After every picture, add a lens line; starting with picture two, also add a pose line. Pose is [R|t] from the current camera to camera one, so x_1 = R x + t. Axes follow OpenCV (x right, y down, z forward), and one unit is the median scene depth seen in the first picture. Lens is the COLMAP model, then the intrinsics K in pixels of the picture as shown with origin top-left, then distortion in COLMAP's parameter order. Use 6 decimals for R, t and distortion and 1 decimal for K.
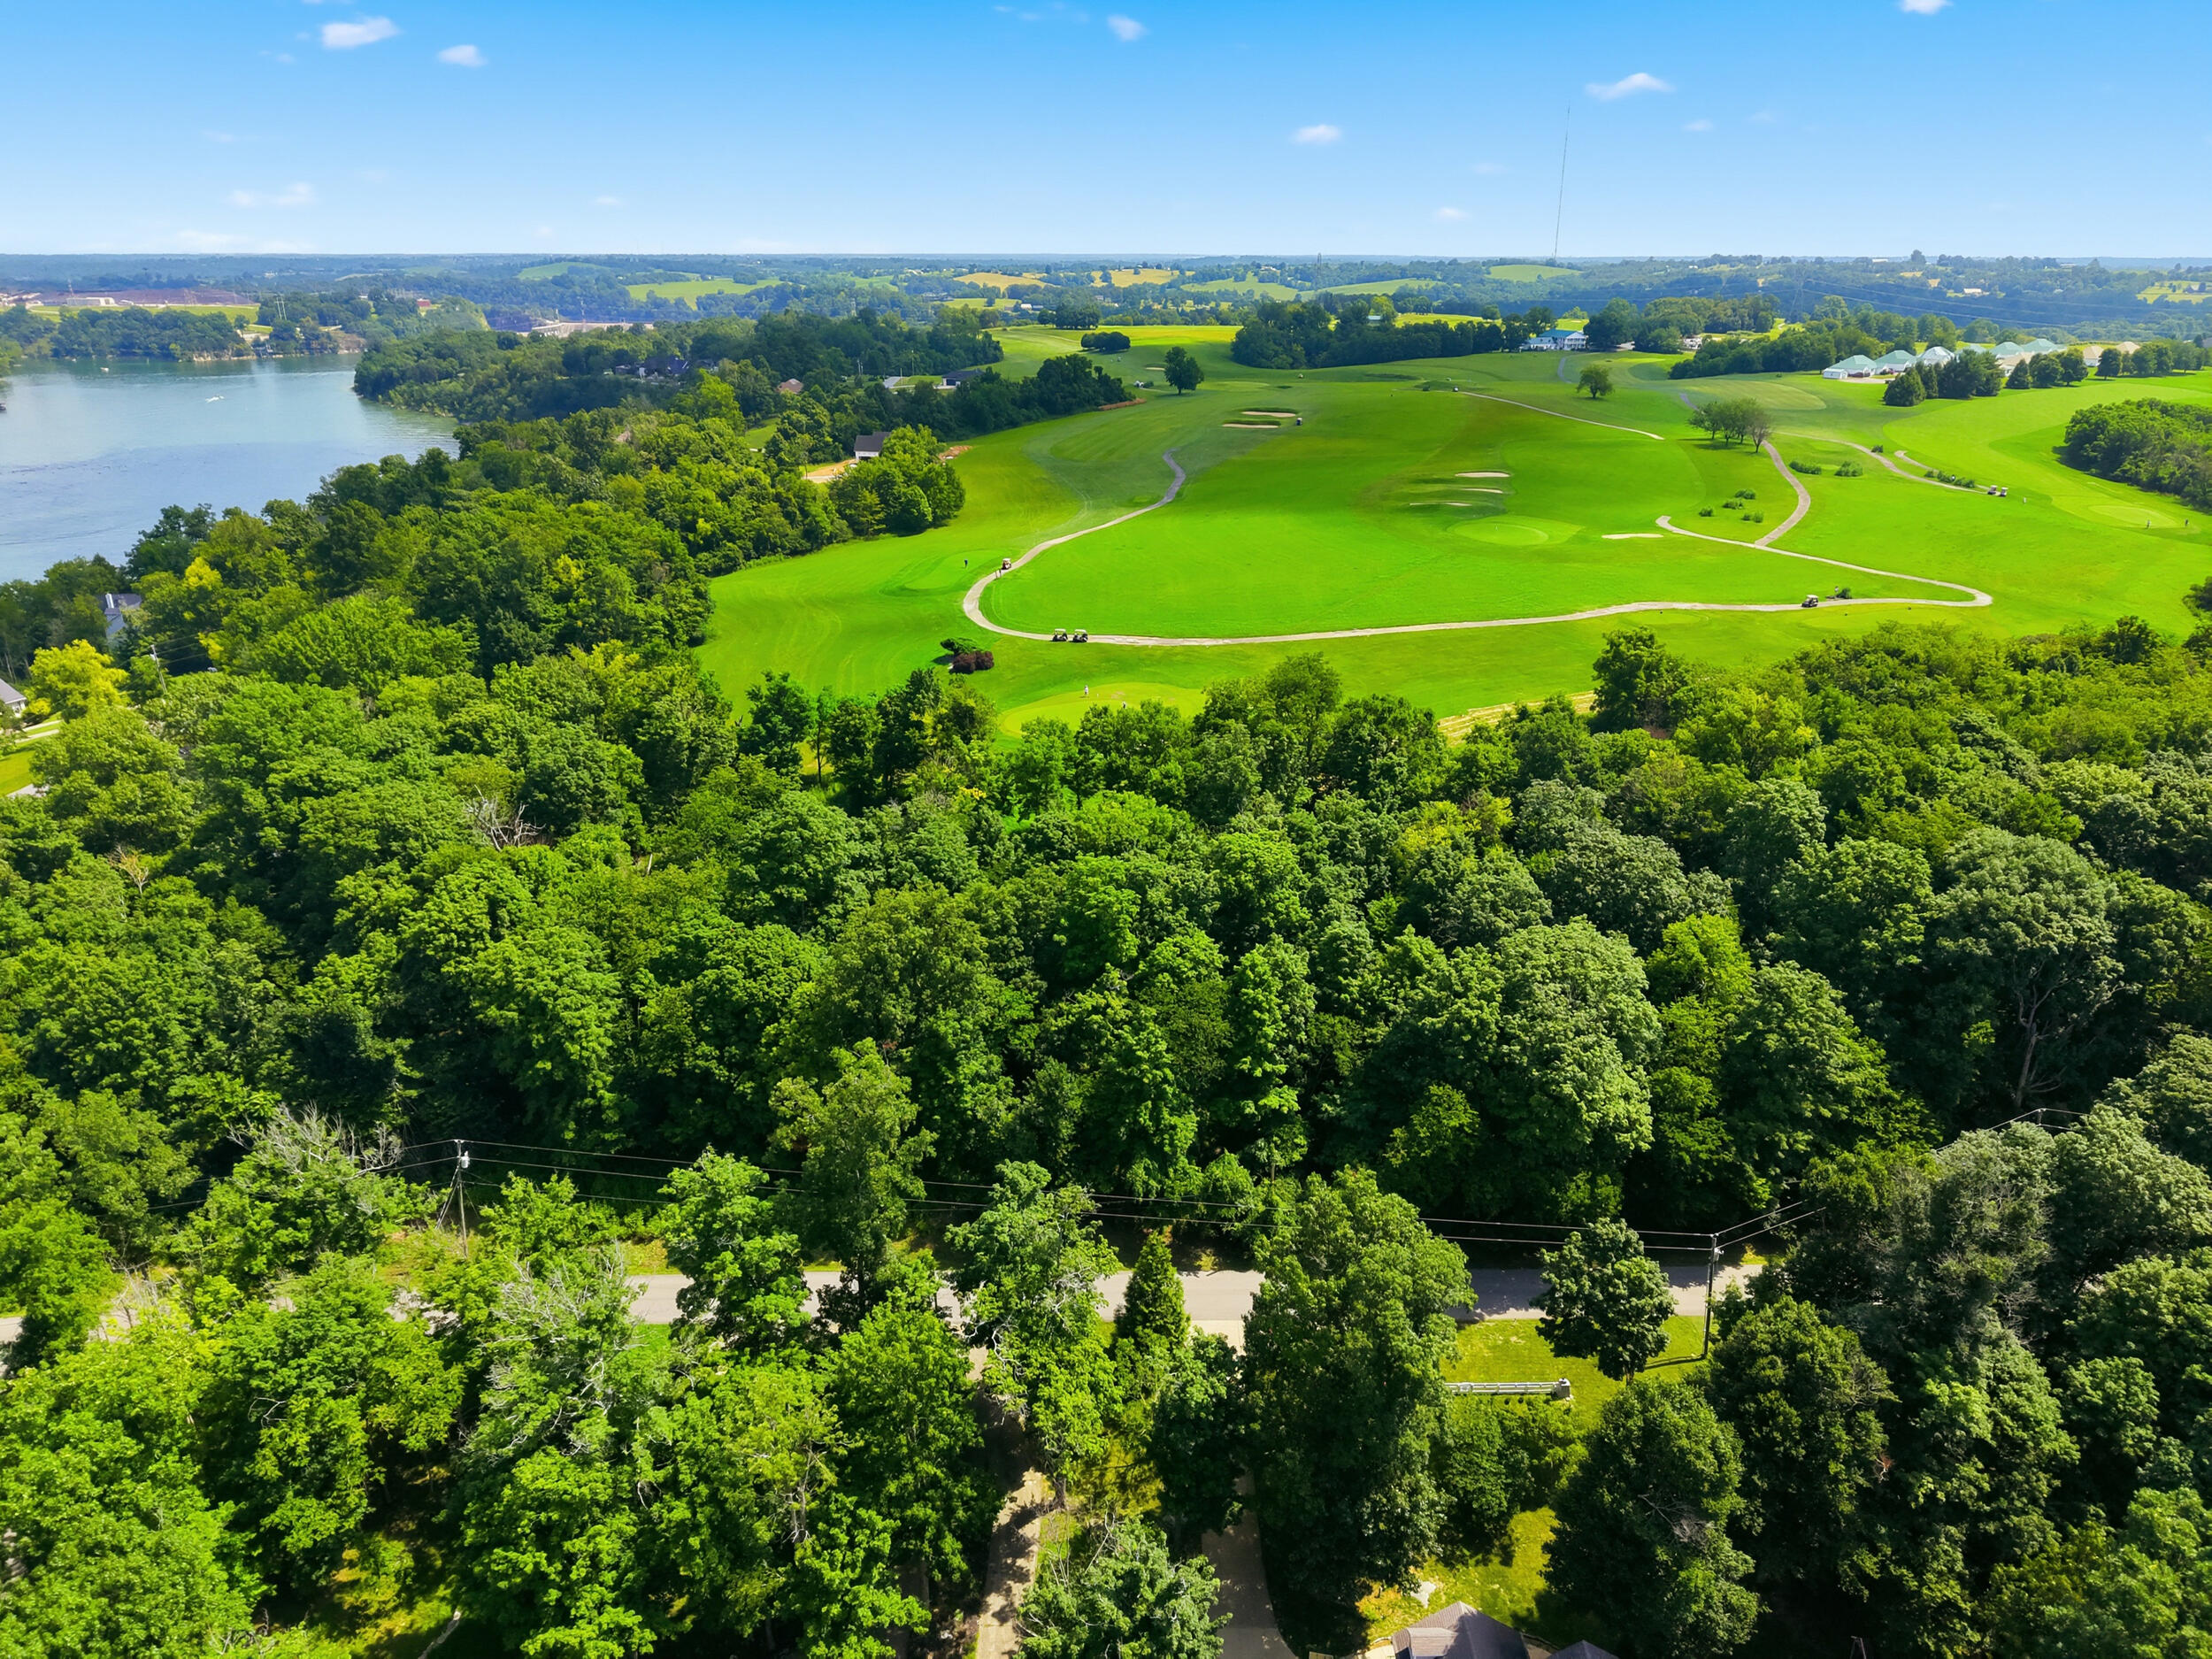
lens RADIAL K [[1534.5, 0, 1098.3], [0, 1534.5, 831.9], [0, 0, 1]] dist [0.006638, -0.012068]
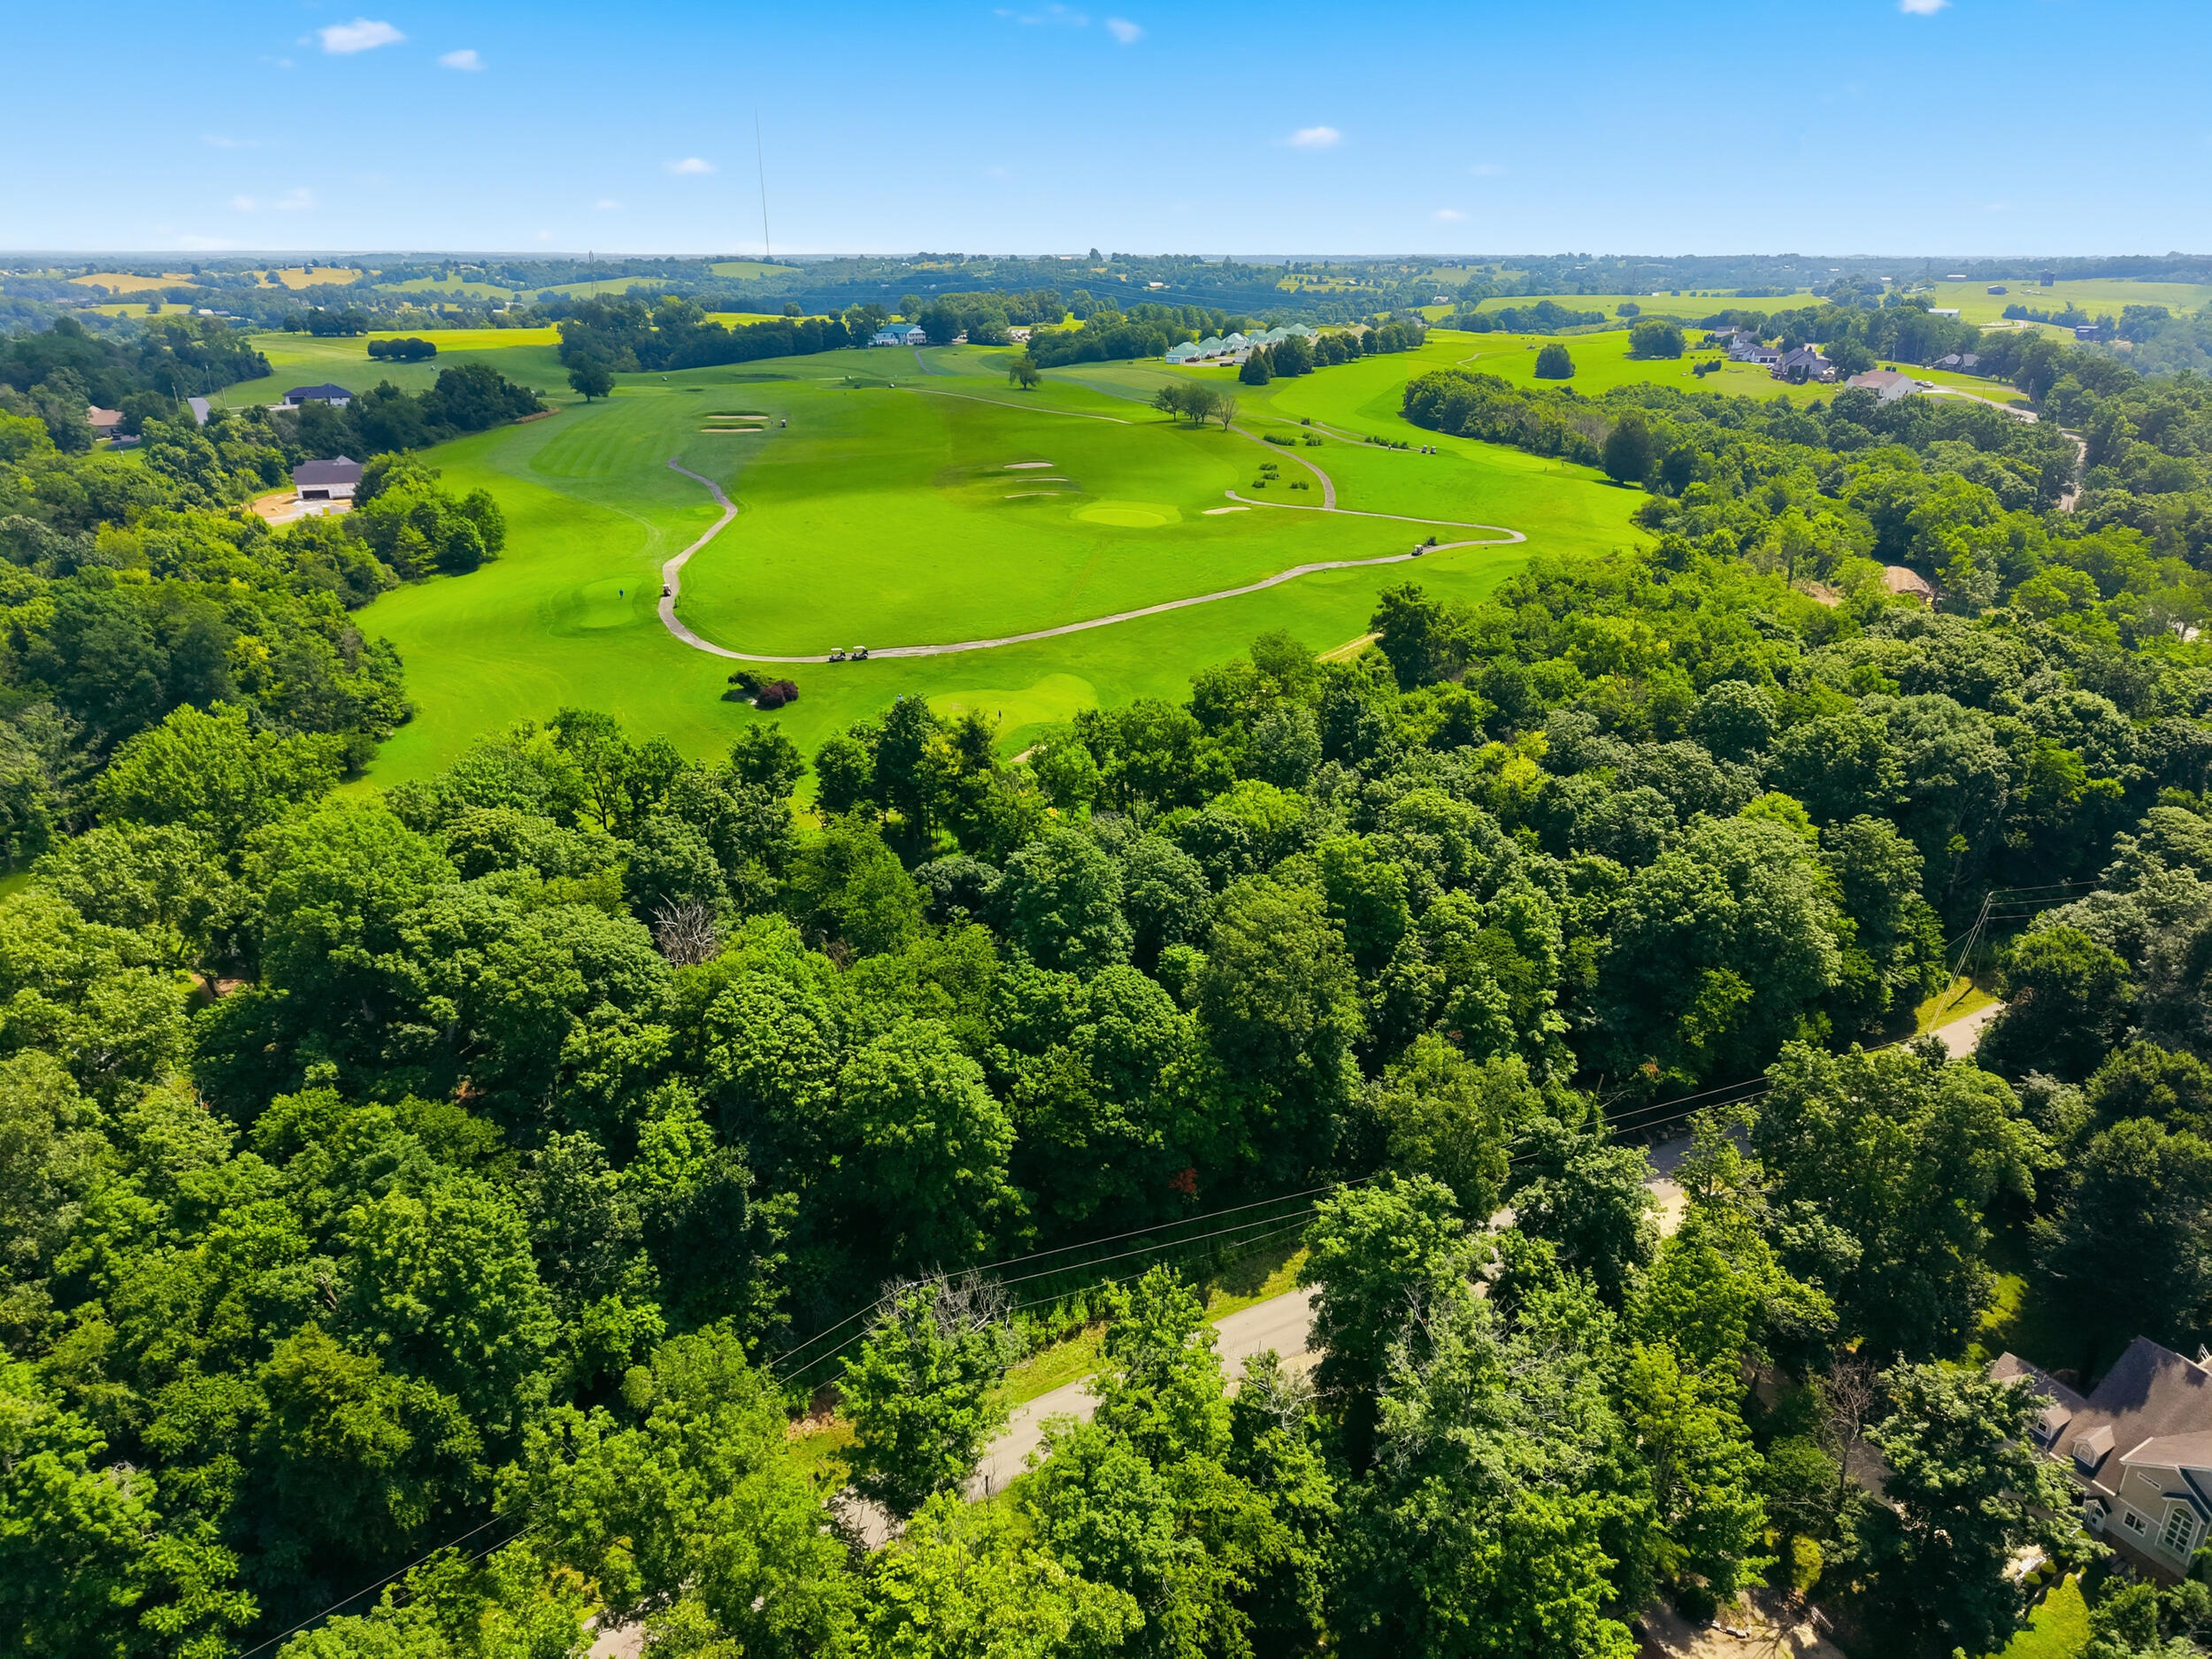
lens RADIAL K [[1534.5, 0, 1102.2], [0, 1534.5, 828.6], [0, 0, 1]] dist [0.006638, -0.012068]
pose [[0.865212, -0.175388, 0.469731, -0.151197], [0.175491, 0.983498, 0.043976, -0.015451], [-0.469692, 0.044385, 0.881714, 0.038374]]
